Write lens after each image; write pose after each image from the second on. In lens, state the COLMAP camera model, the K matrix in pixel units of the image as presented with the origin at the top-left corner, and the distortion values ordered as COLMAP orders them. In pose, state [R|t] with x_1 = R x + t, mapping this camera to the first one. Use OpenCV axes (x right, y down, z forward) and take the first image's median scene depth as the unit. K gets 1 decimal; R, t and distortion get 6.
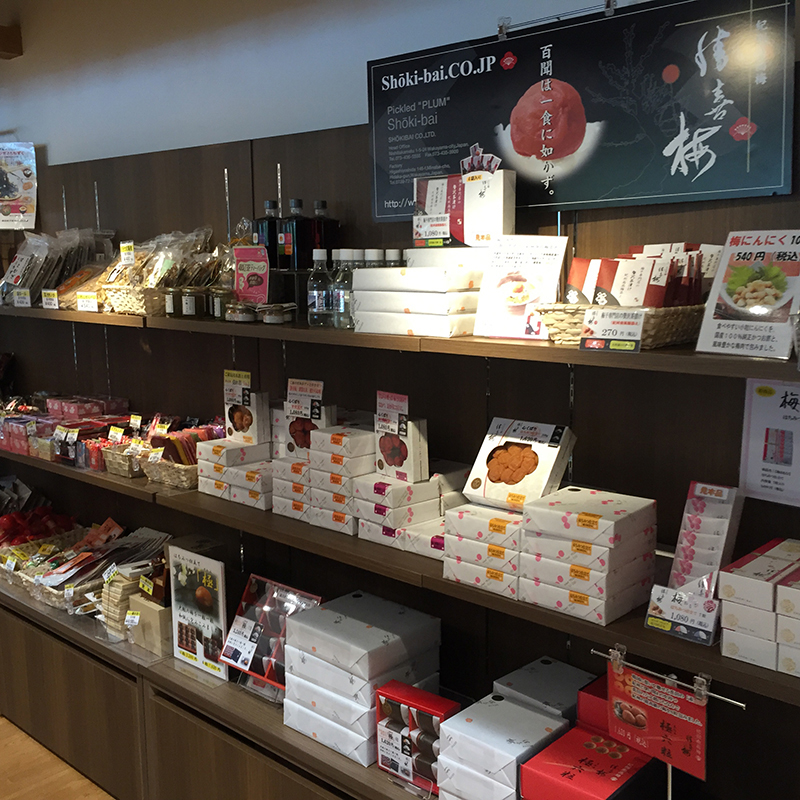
lens RADIAL K [[923.7, 0, 400.9], [0, 923.7, 399.0], [0, 0, 1]] dist [0.036685, 0.000000]
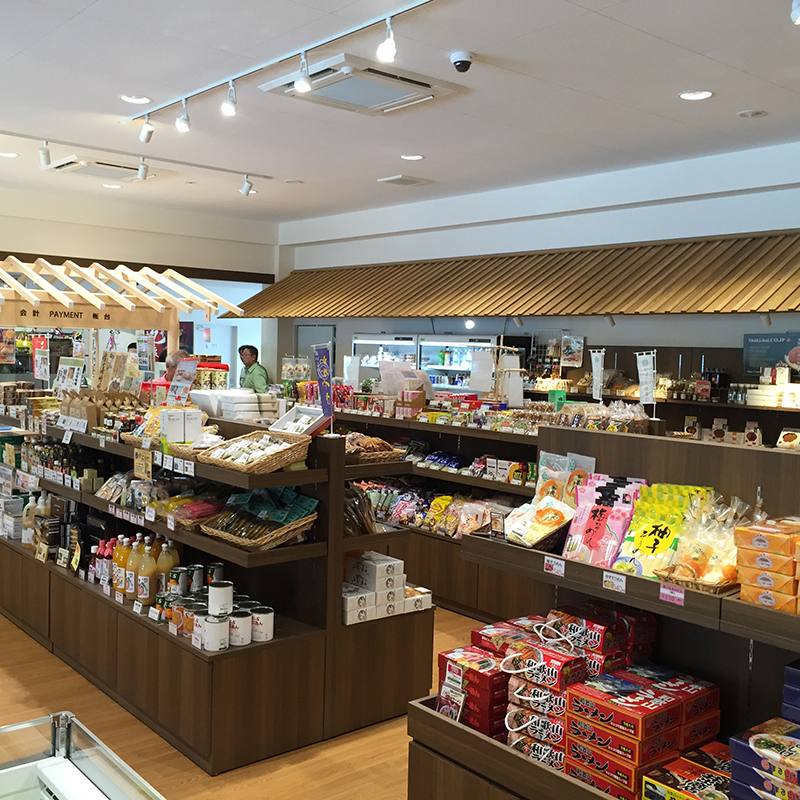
lens RADIAL K [[923.7, 0, 399.2], [0, 923.7, 401.3], [0, 0, 1]] dist [0.036685, 0.000000]
pose [[0.990710, 0.048859, -0.126913, -0.977998], [-0.062367, 0.992542, -0.104740, 0.405545], [0.120849, 0.111682, 0.986368, -2.988312]]
